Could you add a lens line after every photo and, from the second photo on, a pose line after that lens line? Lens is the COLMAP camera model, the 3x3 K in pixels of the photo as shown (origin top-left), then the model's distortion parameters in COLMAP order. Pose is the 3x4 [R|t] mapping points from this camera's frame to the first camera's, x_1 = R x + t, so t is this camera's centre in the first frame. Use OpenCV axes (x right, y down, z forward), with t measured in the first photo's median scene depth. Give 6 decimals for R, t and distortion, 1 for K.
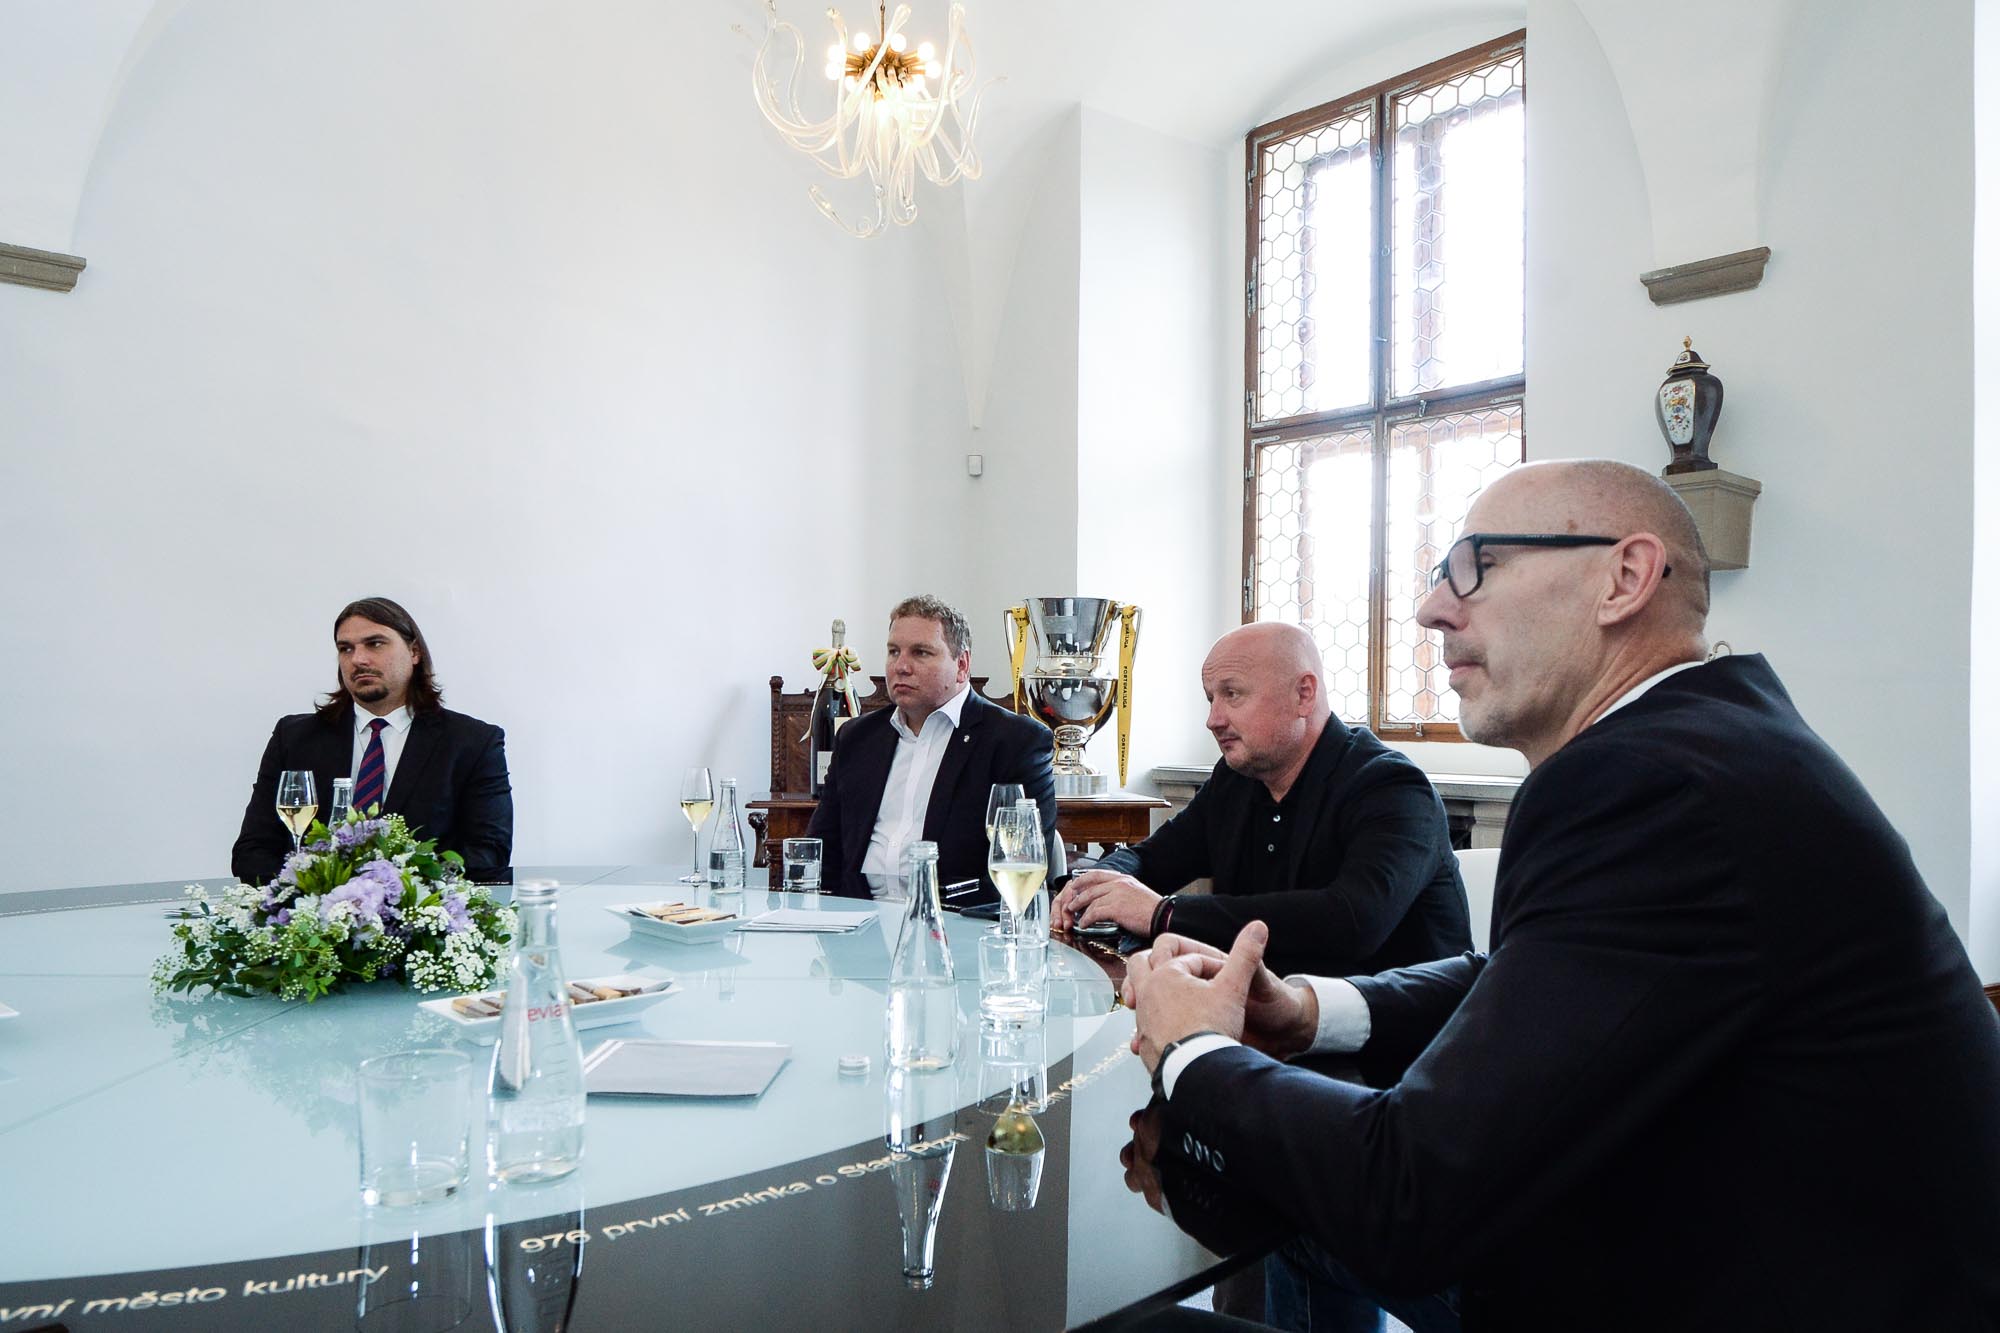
lens RADIAL K [[1352.5, 0, 1000.3], [0, 1352.5, 717.1], [0, 0, 1]] dist [-0.008345, -0.005259]
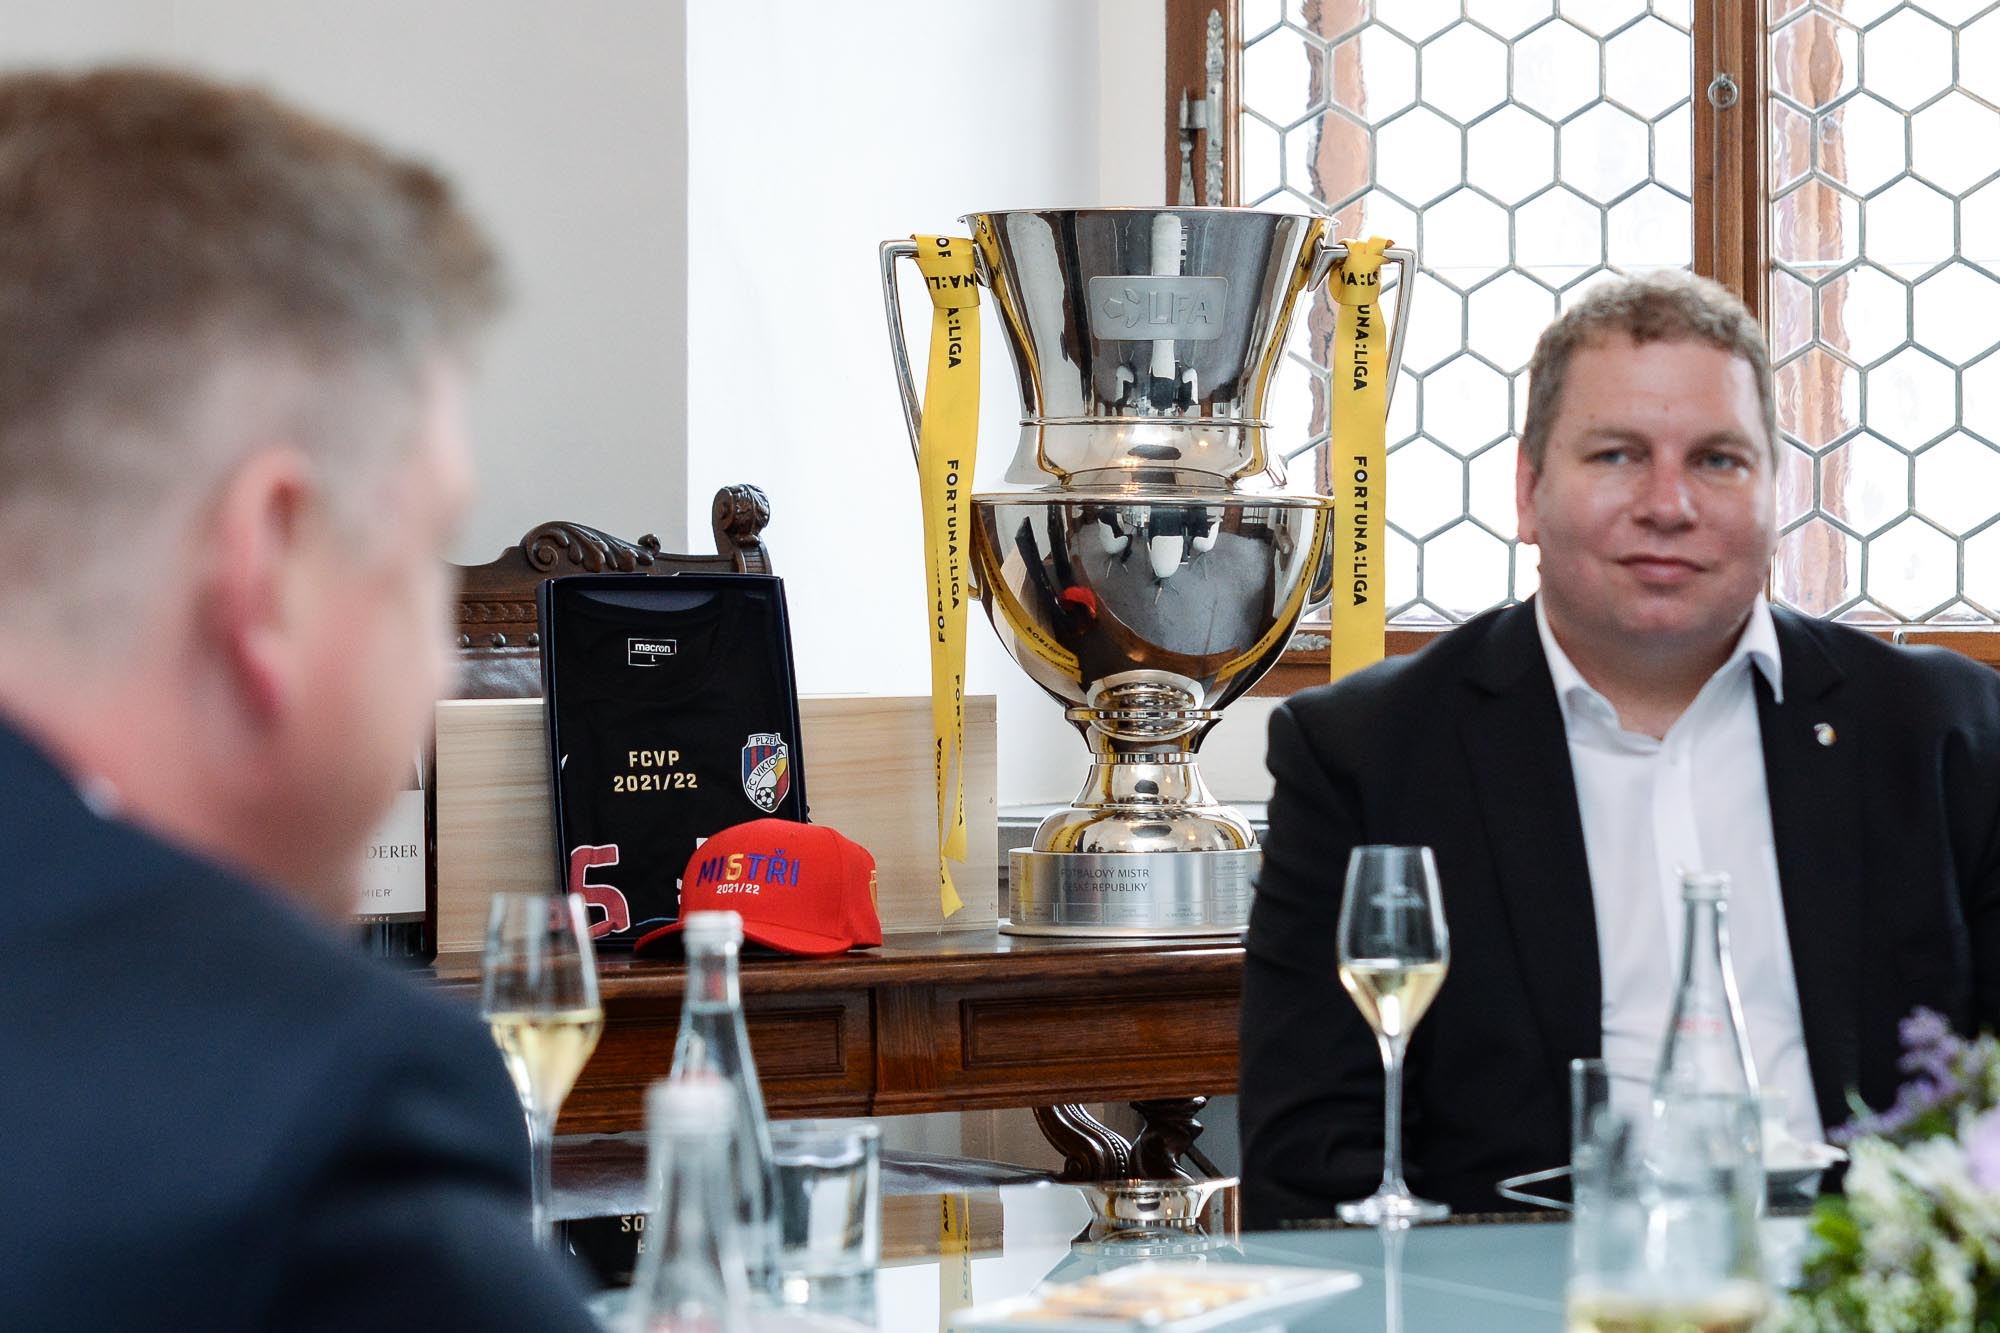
lens RADIAL K [[6805.5, 0, 1001.6], [0, 6805.5, 670.7], [0, 0, 1]] dist [-0.595234, 0.000000]
pose [[0.904465, -0.019256, 0.426114, -0.570815], [0.013783, 0.999778, 0.015922, -0.016570], [-0.426326, -0.008528, 0.904530, -0.240136]]
